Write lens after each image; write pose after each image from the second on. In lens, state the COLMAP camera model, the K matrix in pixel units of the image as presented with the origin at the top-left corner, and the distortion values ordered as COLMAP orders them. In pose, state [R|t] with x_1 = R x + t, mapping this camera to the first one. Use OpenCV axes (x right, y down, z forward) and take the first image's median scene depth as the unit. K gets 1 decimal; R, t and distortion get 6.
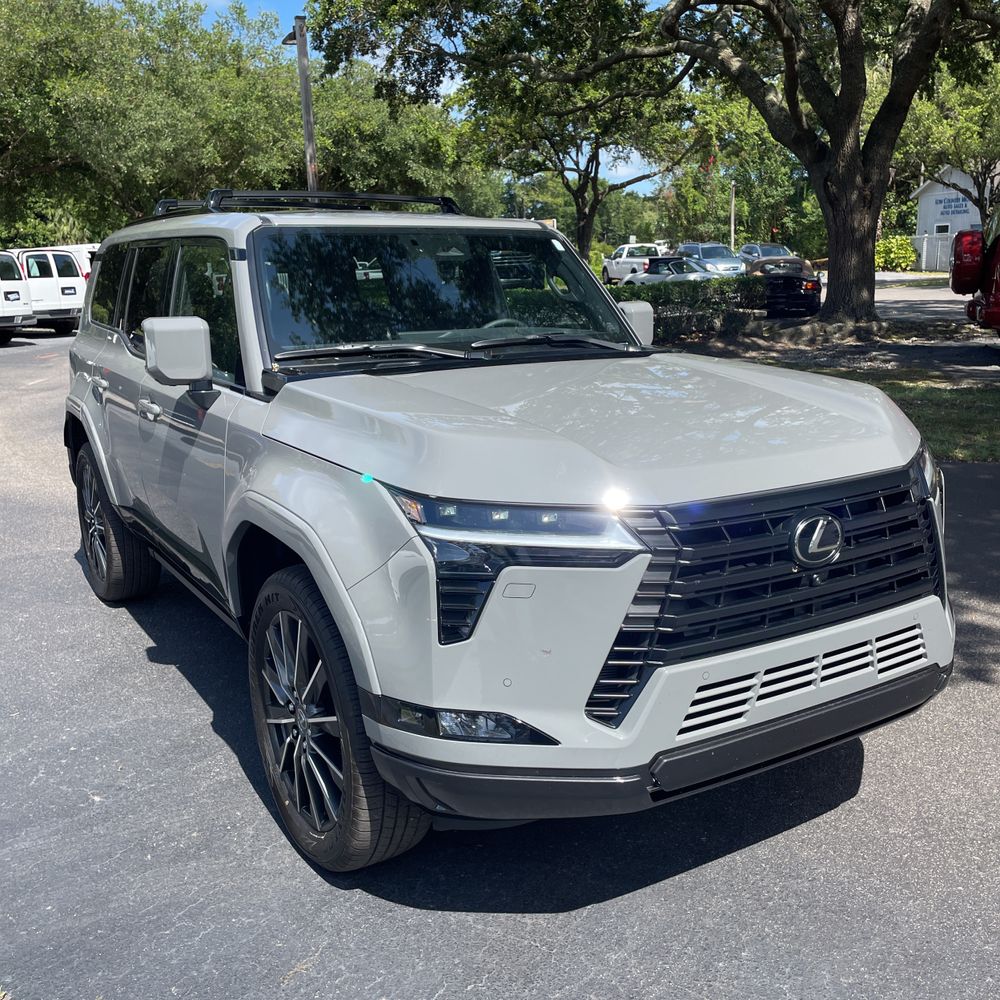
lens RADIAL K [[969.2, 0, 500.0], [0, 969.2, 500.0], [0, 0, 1]] dist [0.070153, -0.121153]
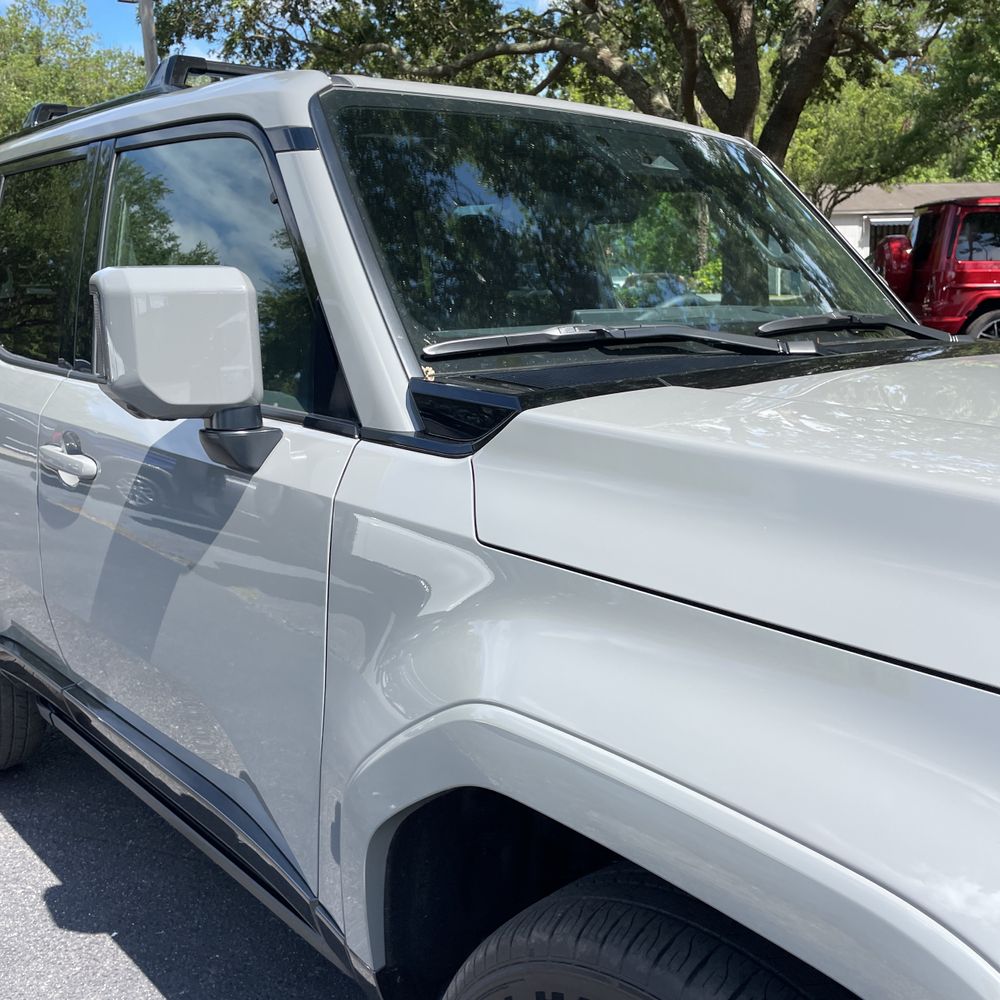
lens RADIAL K [[969.2, 0, 500.0], [0, 969.2, 500.0], [0, 0, 1]] dist [0.070153, -0.121153]
pose [[0.982353, -0.033008, 0.184102, -0.064590], [0.037304, 0.999105, -0.019921, -0.015792], [-0.183280, 0.026437, 0.982705, 0.128135]]
